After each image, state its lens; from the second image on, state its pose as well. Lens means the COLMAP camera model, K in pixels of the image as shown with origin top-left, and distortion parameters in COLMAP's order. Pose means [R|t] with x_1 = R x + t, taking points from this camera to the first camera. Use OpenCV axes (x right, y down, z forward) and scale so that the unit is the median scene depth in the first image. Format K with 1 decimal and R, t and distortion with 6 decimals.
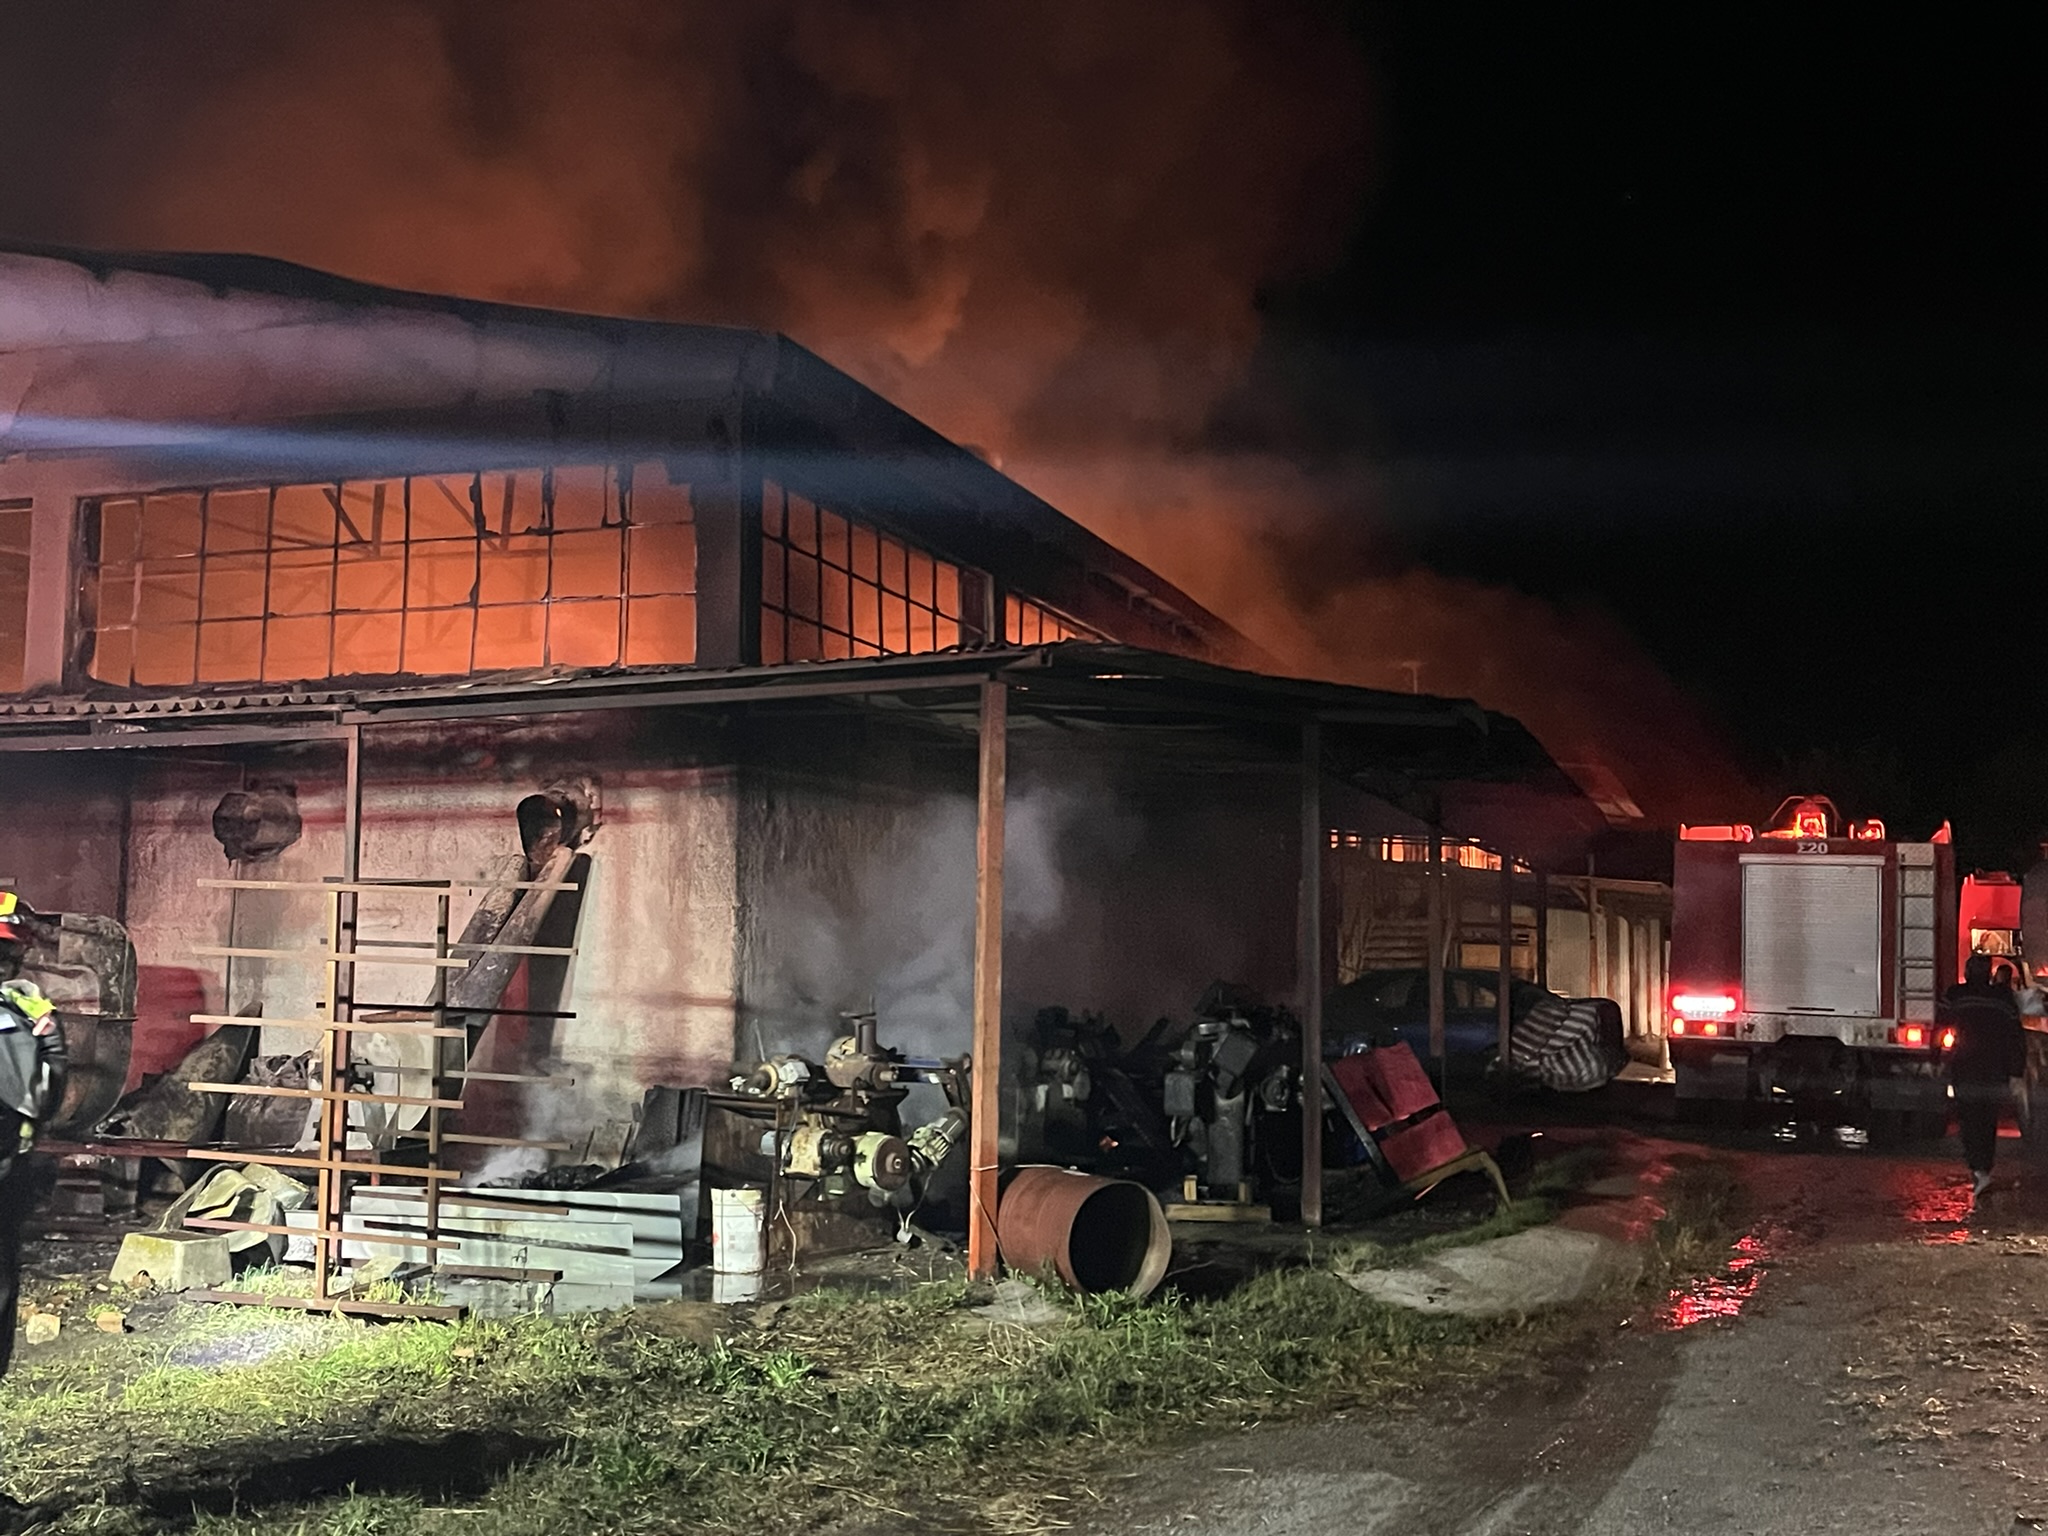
lens RADIAL K [[2250.2, 0, 1035.5], [0, 2250.2, 781.4], [0, 0, 1]] dist [0.039112, 0.000000]
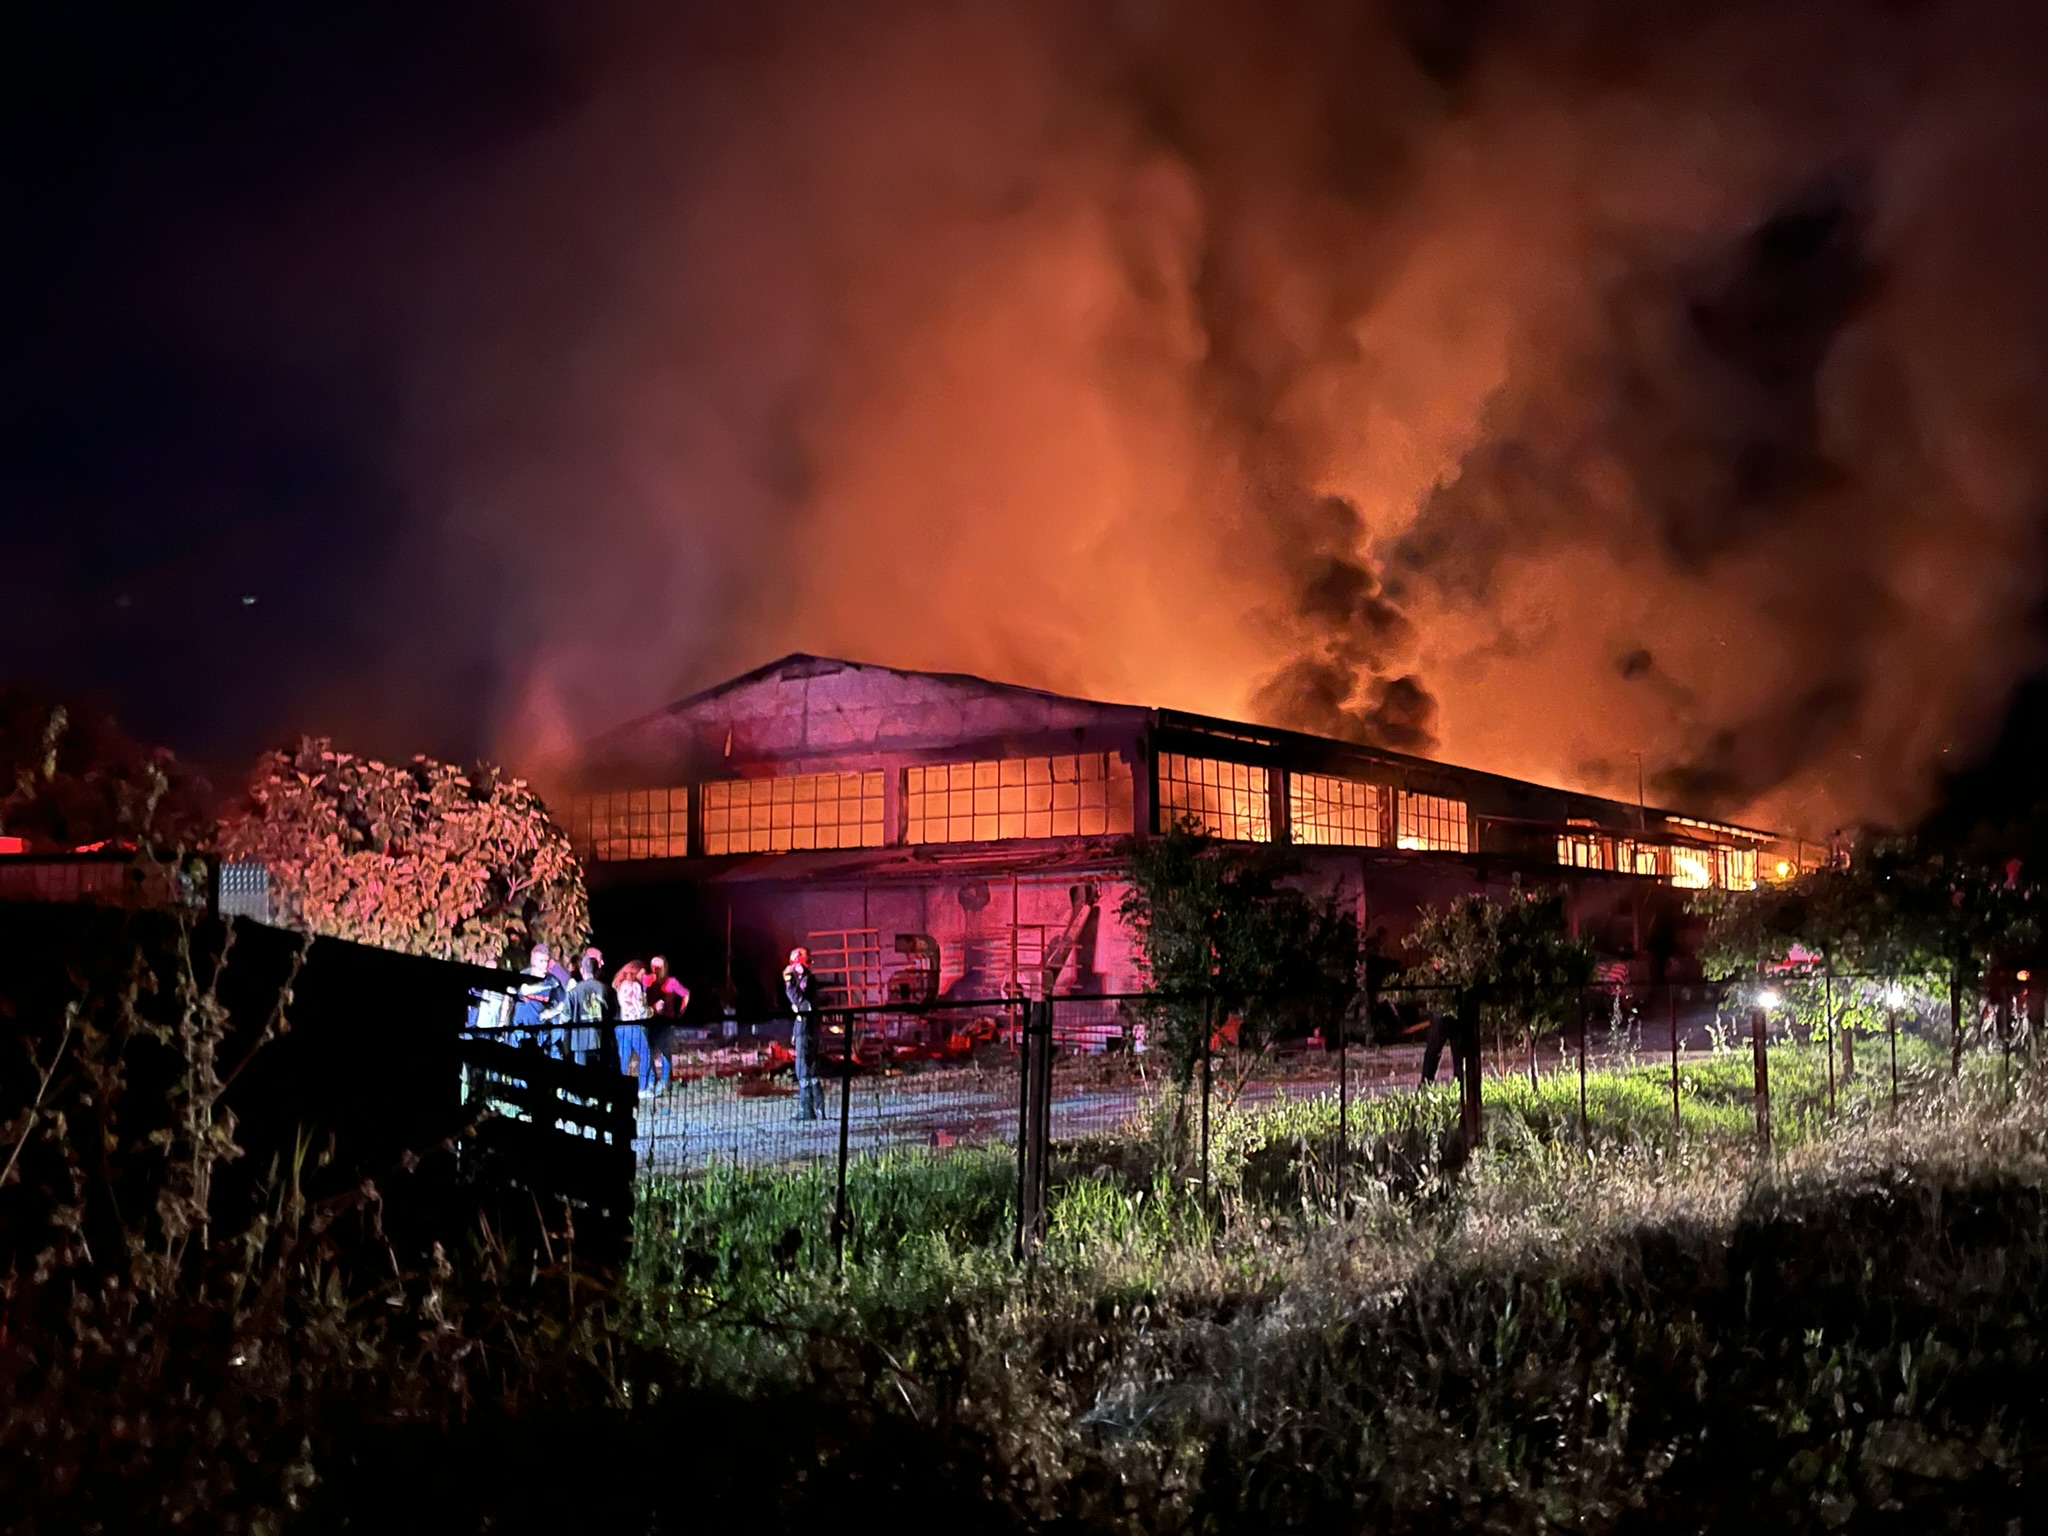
lens RADIAL K [[1973.3, 0, 1054.9], [0, 1973.3, 724.1], [0, 0, 1]] dist [0.023489, -0.020655]
pose [[0.966236, -0.050108, -0.252741, 0.384064], [0.042355, 0.998453, -0.036031, -0.111396], [0.254155, 0.024110, 0.966863, -1.374696]]
